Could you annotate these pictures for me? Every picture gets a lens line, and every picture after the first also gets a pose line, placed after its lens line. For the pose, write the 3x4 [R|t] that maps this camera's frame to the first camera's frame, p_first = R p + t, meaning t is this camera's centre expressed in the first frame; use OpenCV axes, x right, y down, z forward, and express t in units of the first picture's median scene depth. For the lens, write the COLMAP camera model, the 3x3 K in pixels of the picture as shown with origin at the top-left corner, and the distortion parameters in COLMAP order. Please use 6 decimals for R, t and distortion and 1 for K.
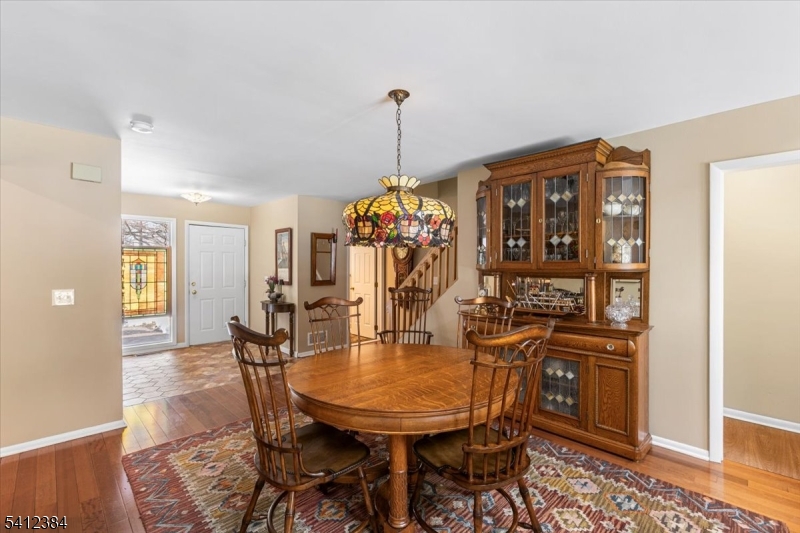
lens RADIAL K [[353.2, 0, 395.9], [0, 353.2, 270.2], [0, 0, 1]] dist [-0.007415, 0.003818]
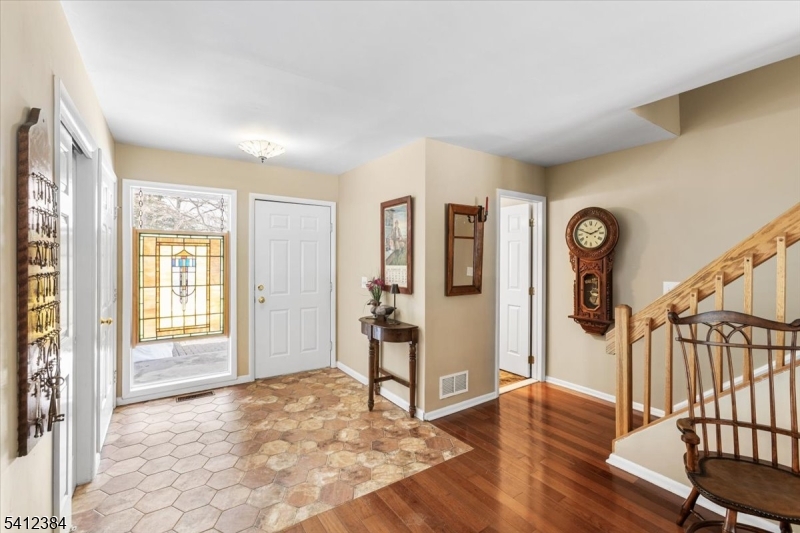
lens RADIAL K [[353.2, 0, 395.8], [0, 353.2, 263.3], [0, 0, 1]] dist [-0.007415, 0.003818]
pose [[0.982901, 0.001979, -0.184127, -0.283248], [-0.002114, 0.999998, -0.000535, -0.011316], [0.184125, 0.000915, 0.982902, 0.554305]]
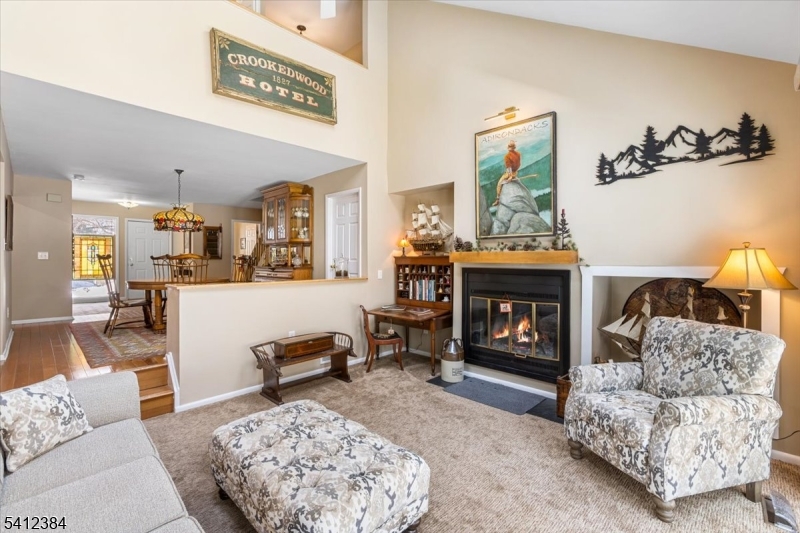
lens RADIAL K [[353.2, 0, 397.9], [0, 353.2, 259.8], [0, 0, 1]] dist [-0.007415, 0.003818]
pose [[0.999607, -0.006883, 0.027187, 0.792903], [0.007103, 0.999943, -0.007985, 0.089847], [-0.027131, 0.008175, 0.999598, -0.823316]]
